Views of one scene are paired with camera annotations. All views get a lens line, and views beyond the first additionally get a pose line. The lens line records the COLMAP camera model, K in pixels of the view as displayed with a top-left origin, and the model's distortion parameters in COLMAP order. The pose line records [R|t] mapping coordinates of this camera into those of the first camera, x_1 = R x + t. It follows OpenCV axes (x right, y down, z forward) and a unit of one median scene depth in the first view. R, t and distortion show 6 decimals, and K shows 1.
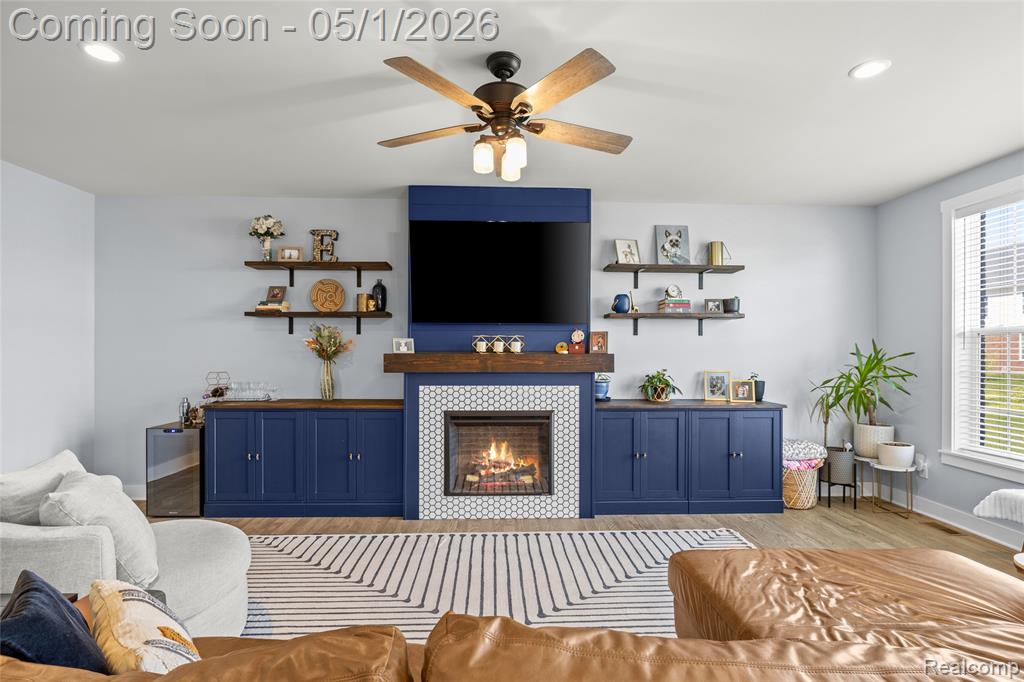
lens RADIAL K [[506.9, 0, 499.0], [0, 506.9, 343.4], [0, 0, 1]] dist [-0.006821, 0.002768]
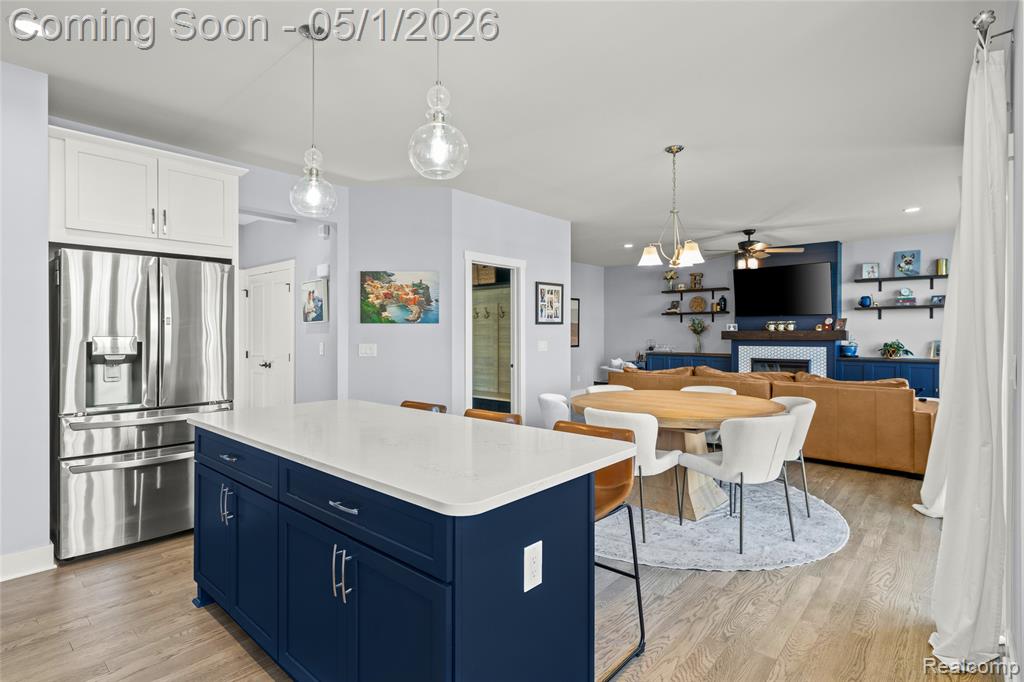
lens RADIAL K [[506.9, 0, 511.5], [0, 506.9, 339.0], [0, 0, 1]] dist [-0.006821, 0.002768]
pose [[0.737619, 0.002446, -0.675212, 0.540153], [0.008912, 0.999871, 0.013357, 0.016238], [0.675158, -0.015870, 0.737502, -1.140361]]
